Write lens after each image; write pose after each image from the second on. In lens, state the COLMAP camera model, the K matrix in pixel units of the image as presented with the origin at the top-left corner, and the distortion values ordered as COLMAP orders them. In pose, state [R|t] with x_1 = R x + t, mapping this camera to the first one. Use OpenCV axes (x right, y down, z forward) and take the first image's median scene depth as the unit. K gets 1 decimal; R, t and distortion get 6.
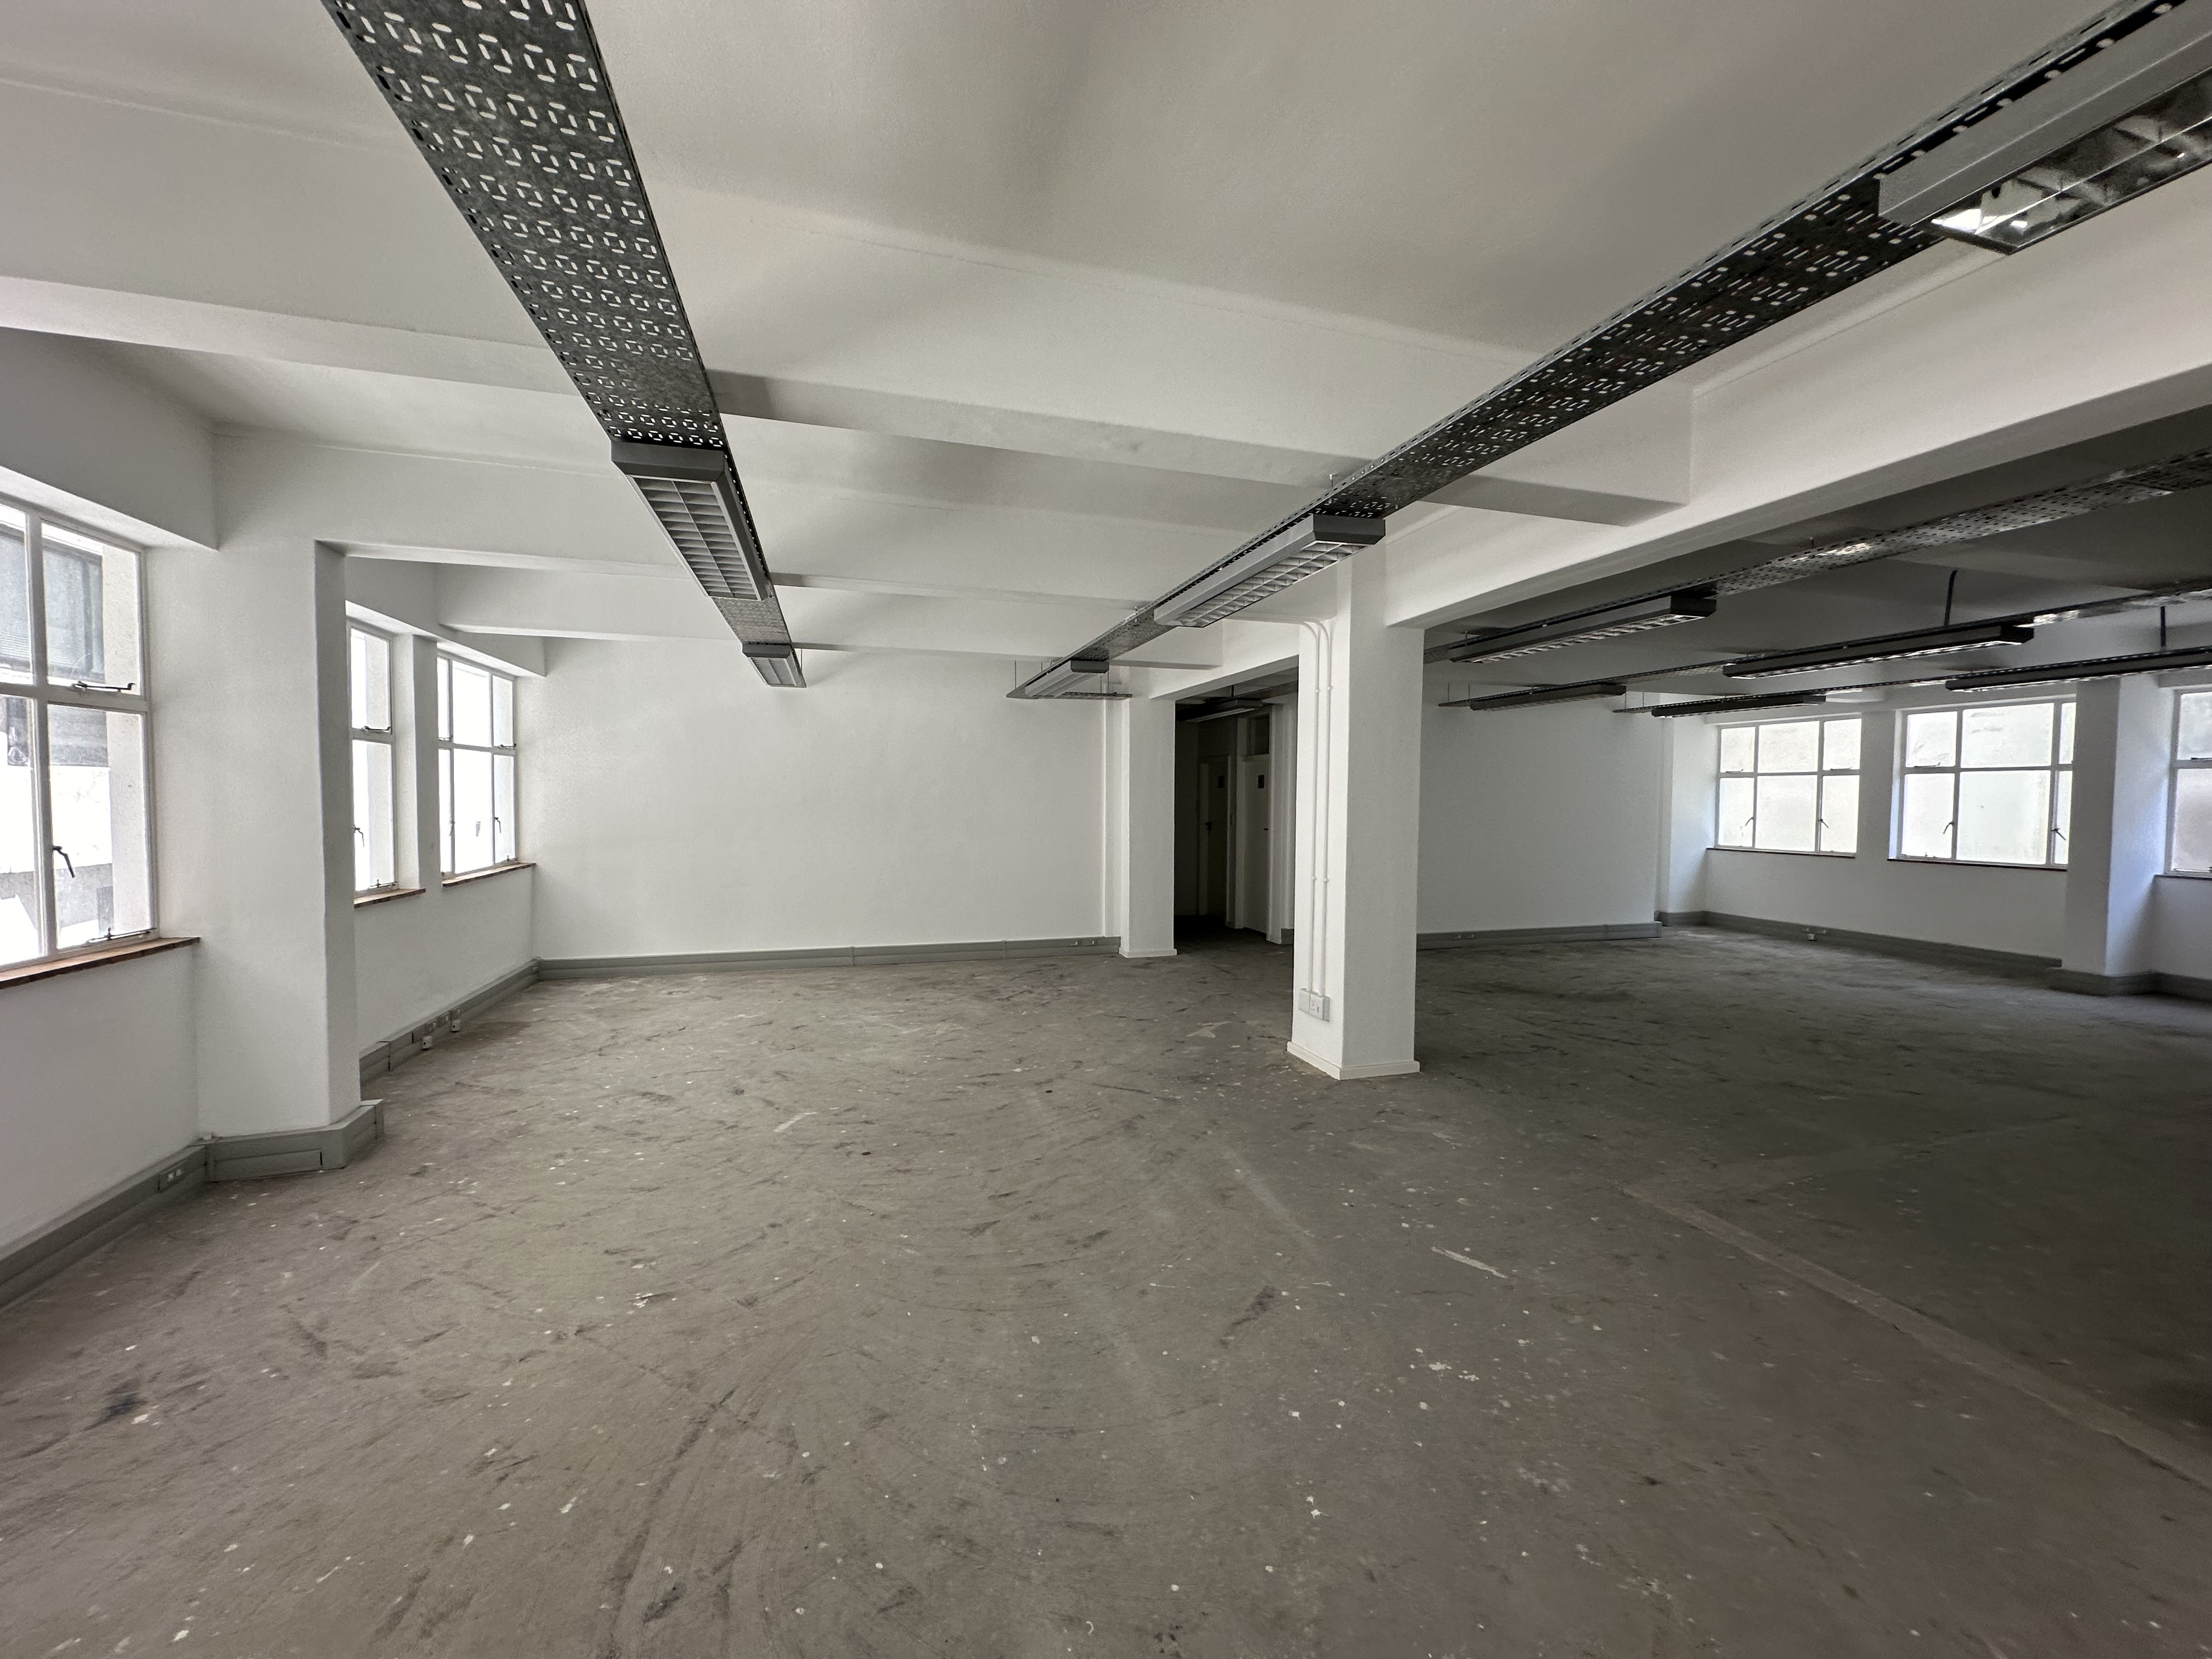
lens RADIAL K [[880.9, 0, 1107.6], [0, 880.9, 830.3], [0, 0, 1]] dist [-0.001349, 0.000284]
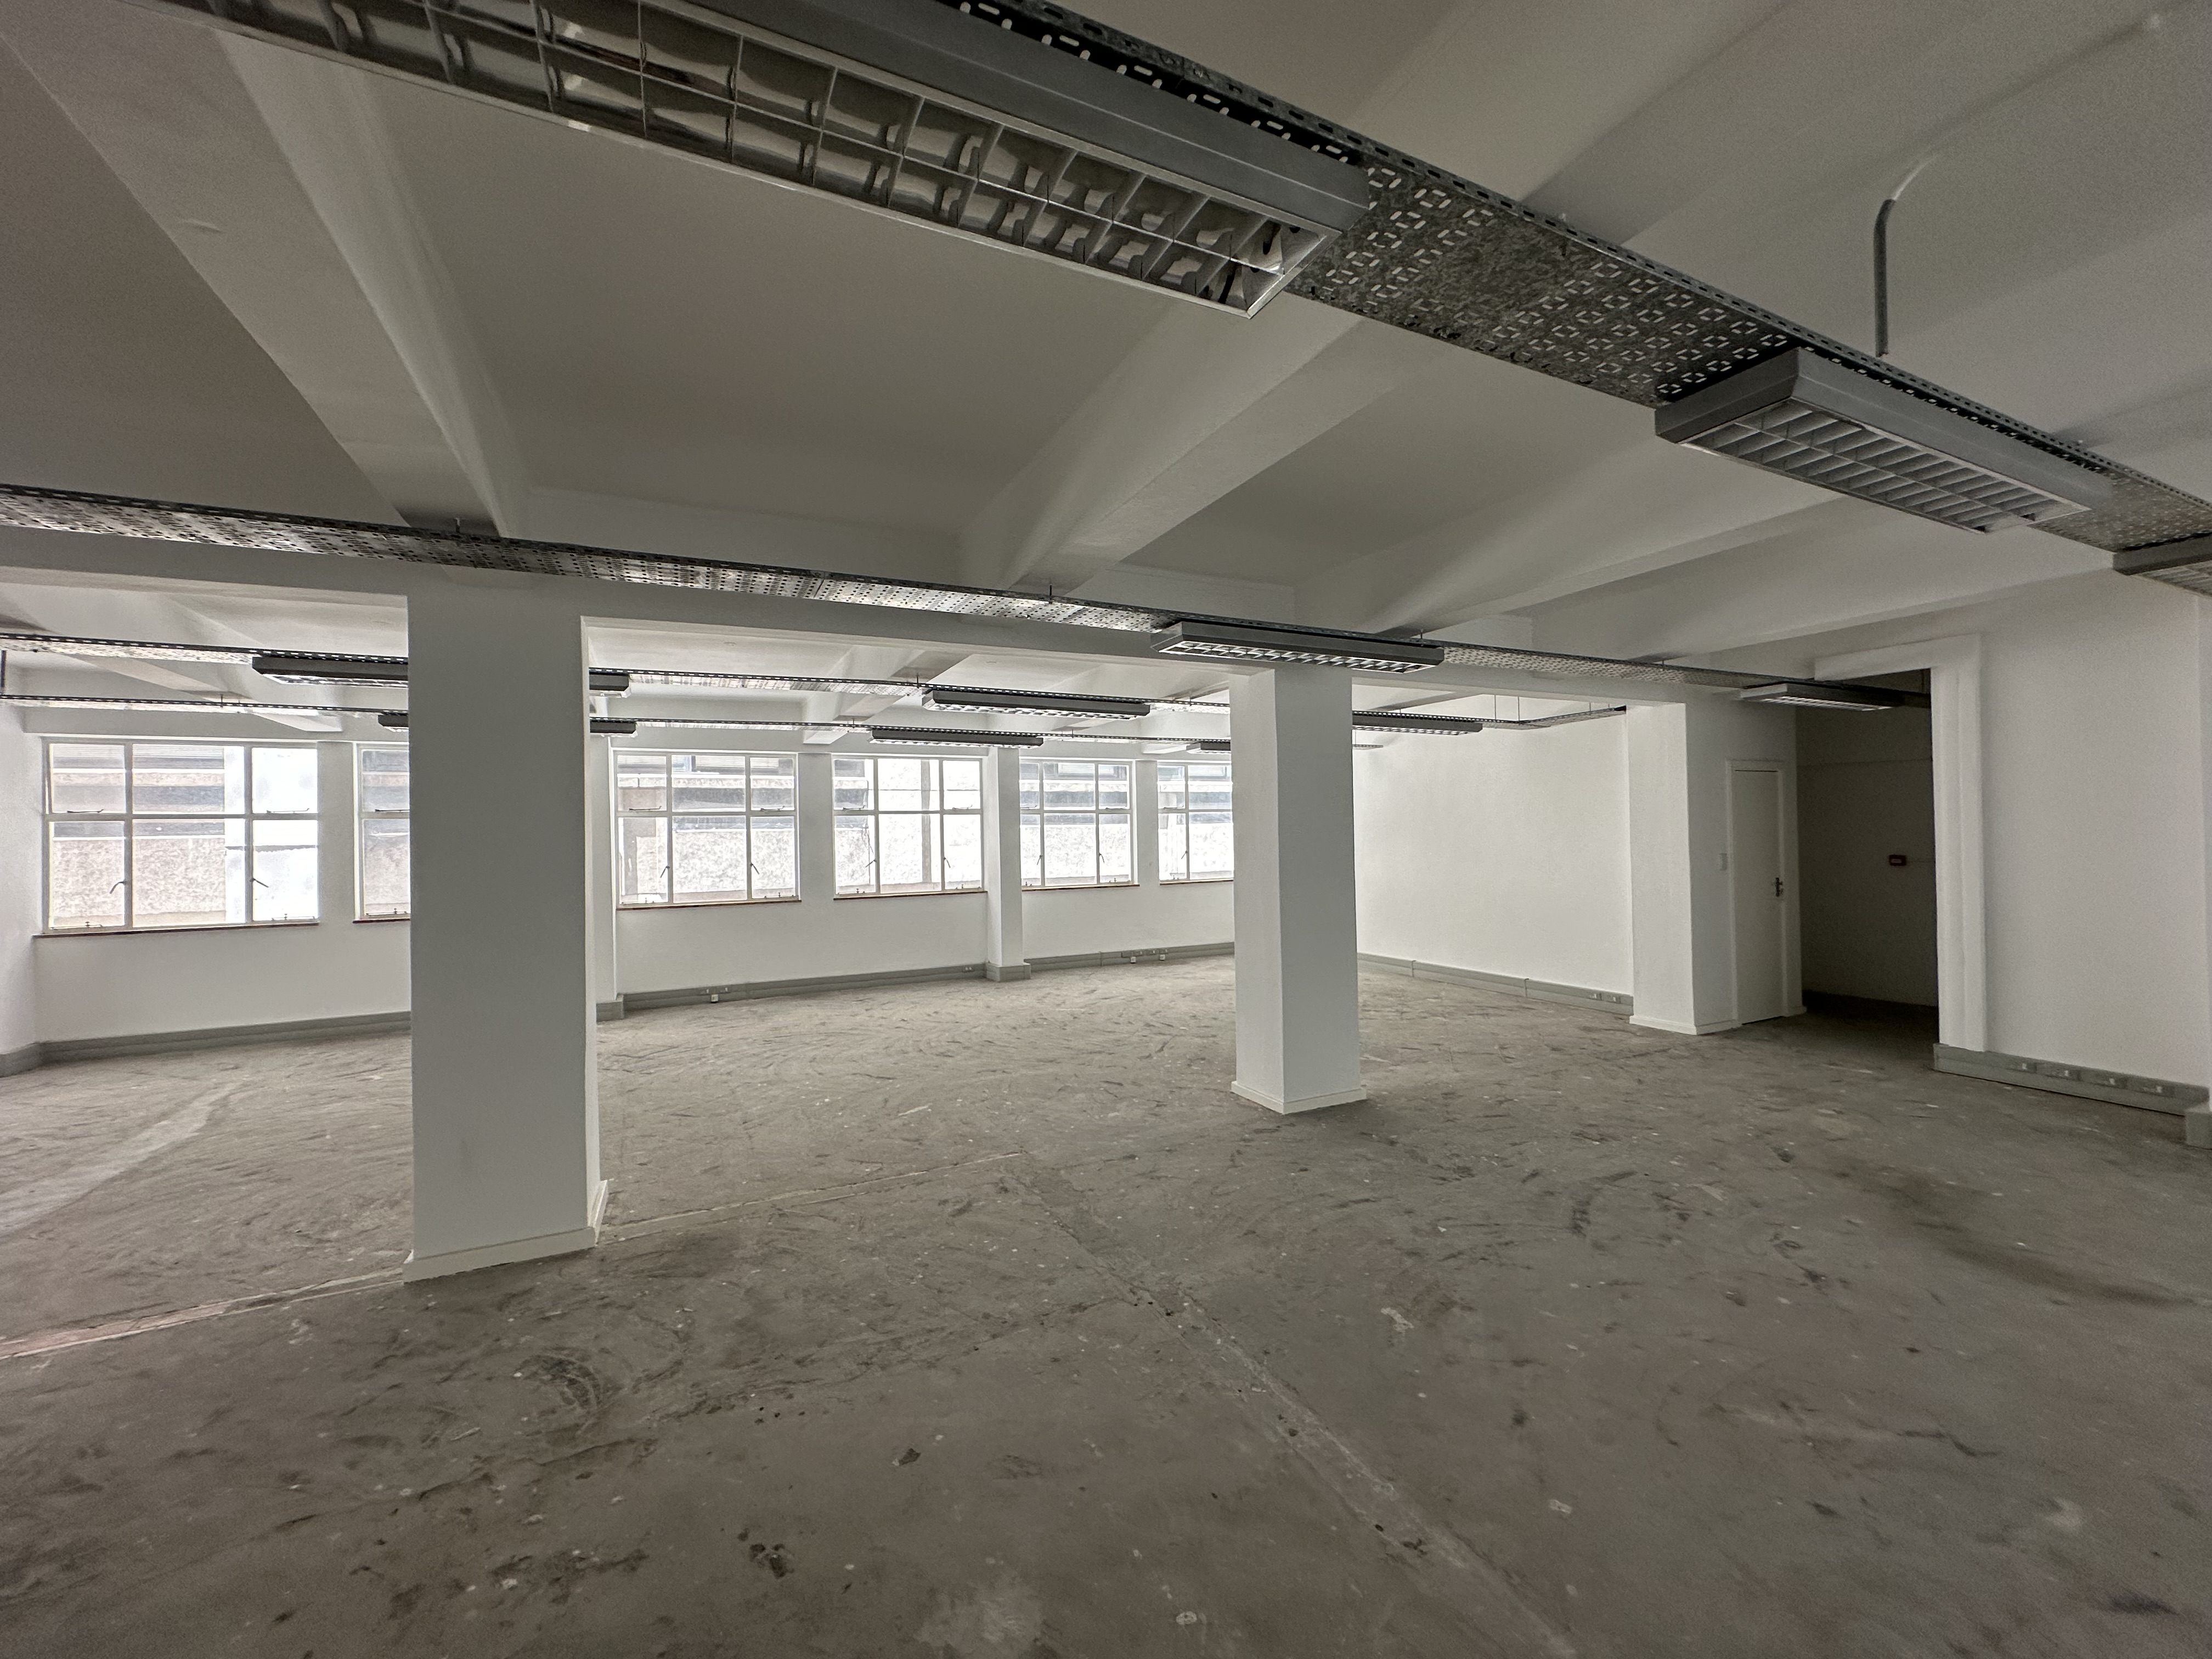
lens RADIAL K [[880.9, 0, 1107.6], [0, 880.9, 830.3], [0, 0, 1]] dist [-0.001349, 0.000284]
pose [[0.160722, -0.015186, -0.986883, 0.683647], [-0.019339, 0.999641, -0.018532, -0.010246], [0.986810, 0.022063, 0.160371, 0.339779]]
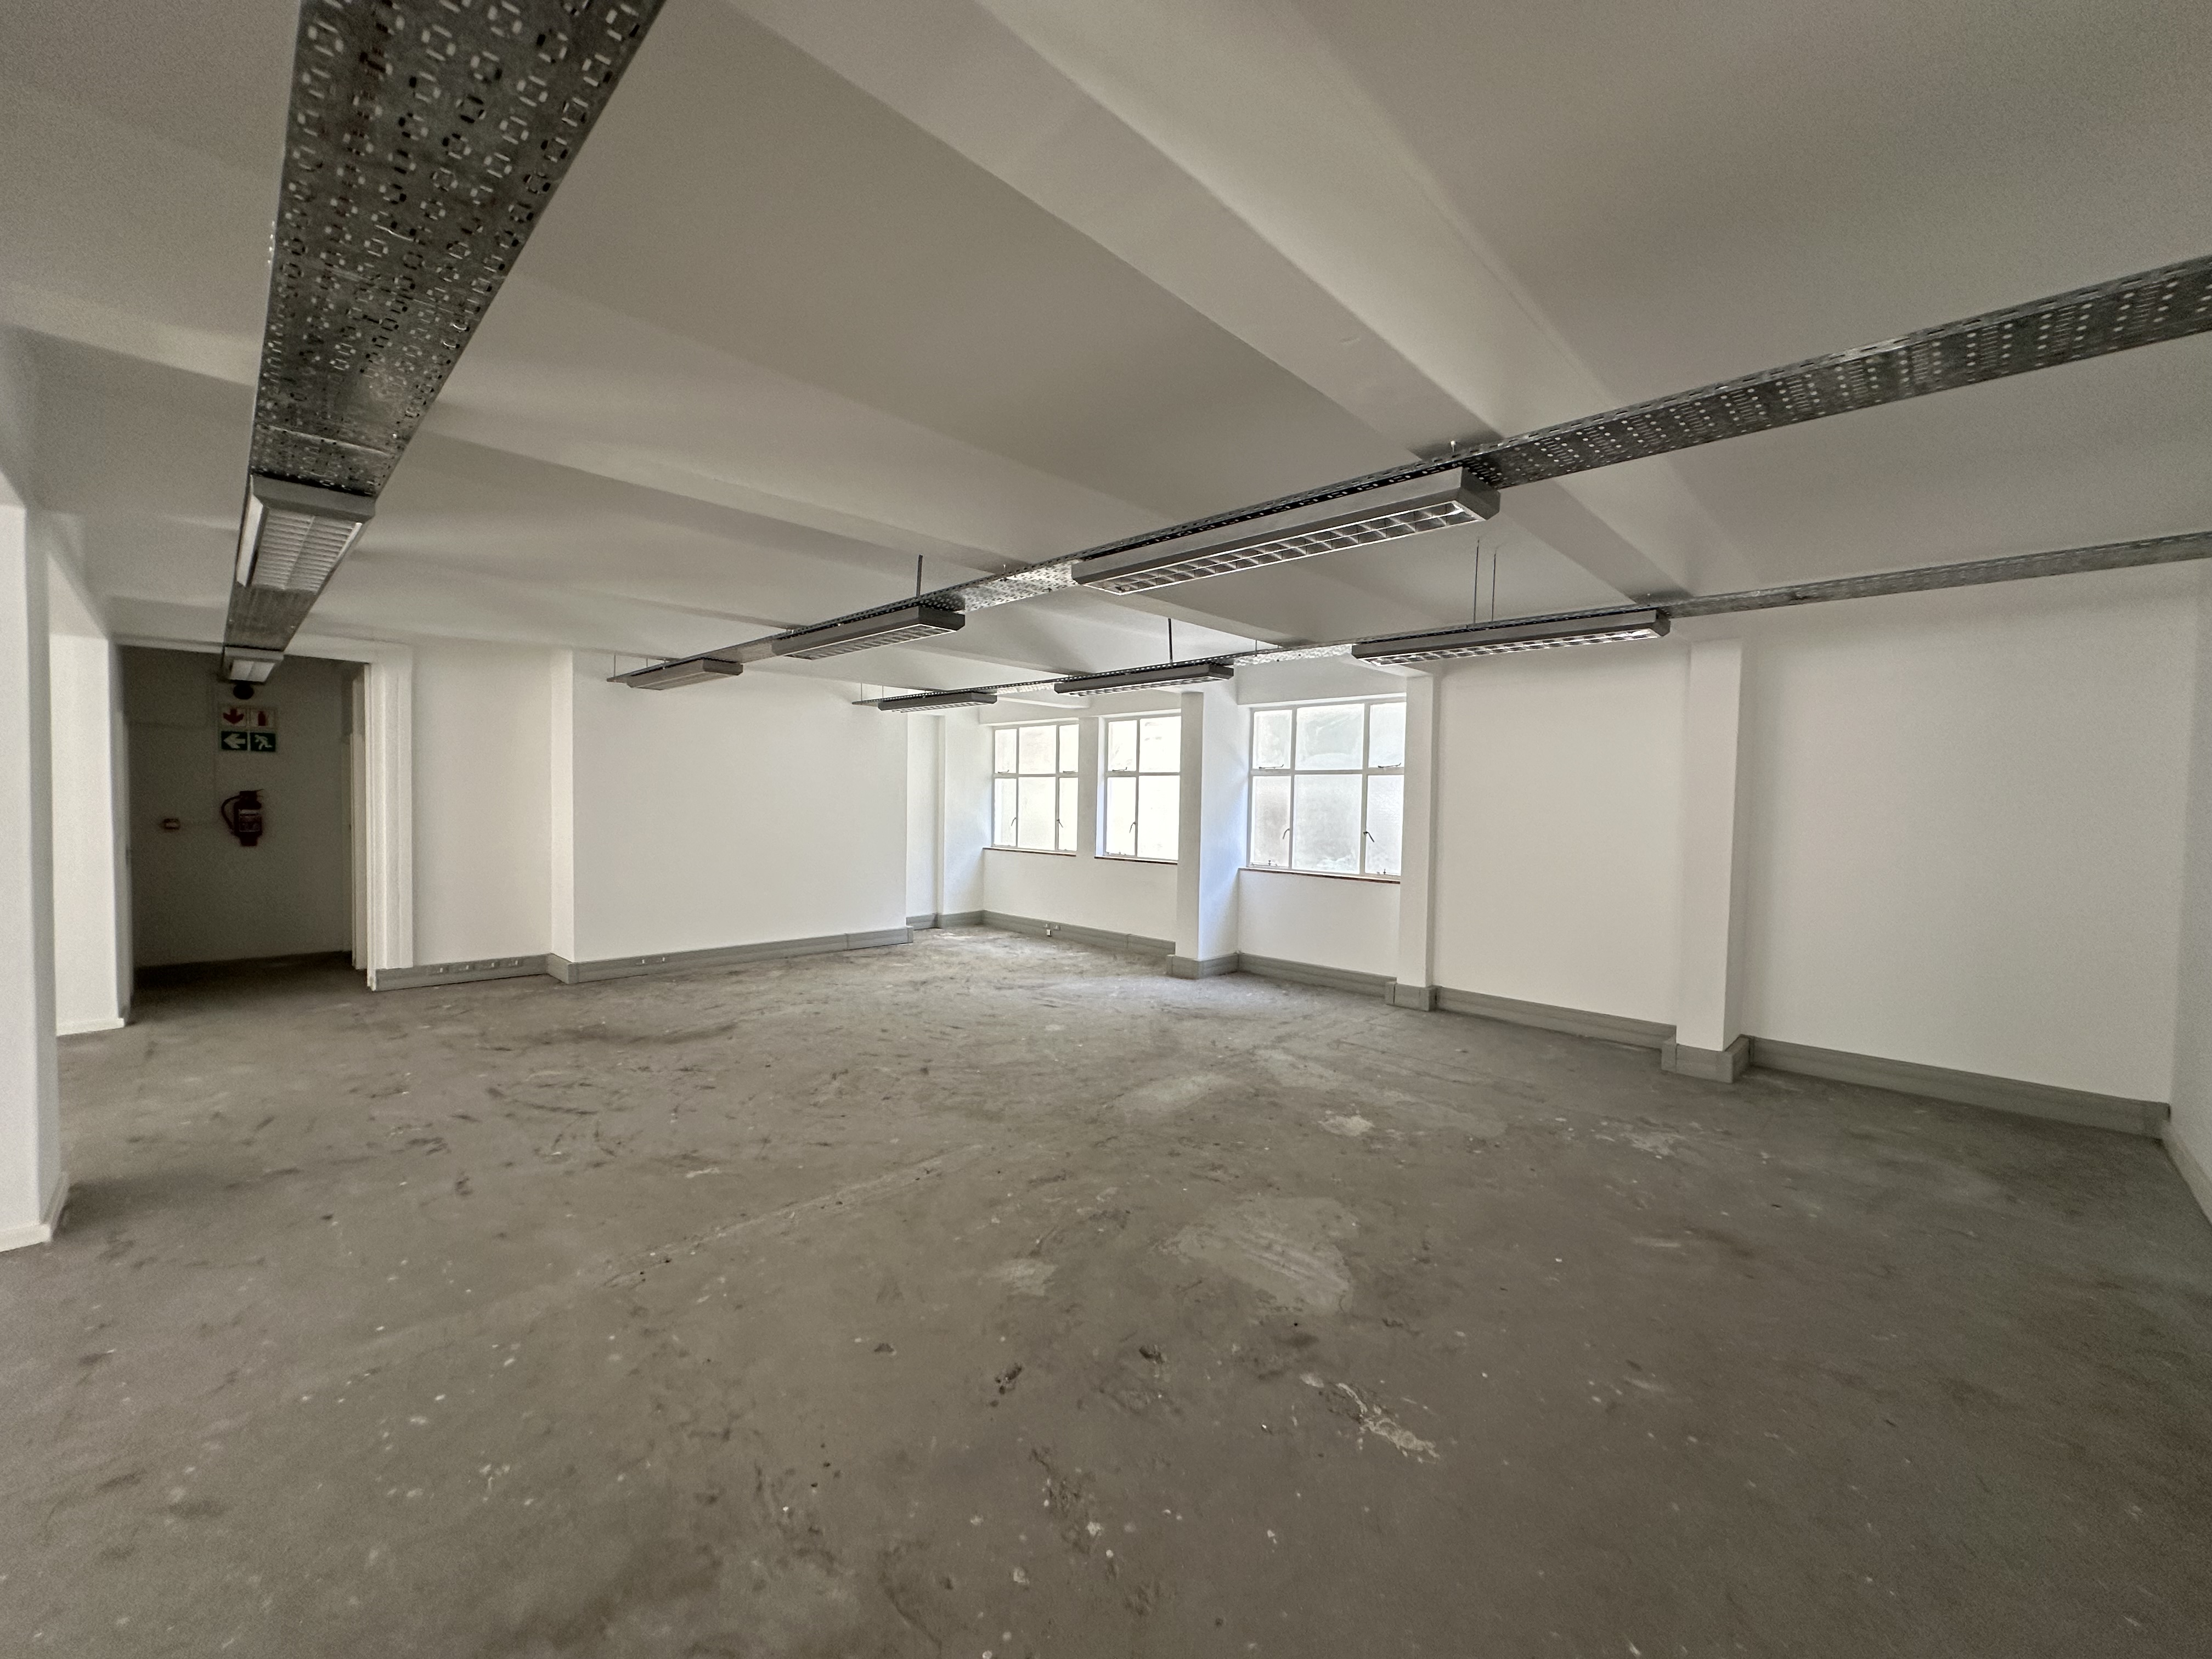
lens RADIAL K [[880.9, 0, 1107.6], [0, 880.9, 830.3], [0, 0, 1]] dist [-0.001349, 0.000284]
pose [[0.871126, -0.007447, 0.491003, 0.366300], [0.007008, 0.999972, 0.002732, -0.002058], [-0.491010, 0.001062, 0.871153, 0.062484]]
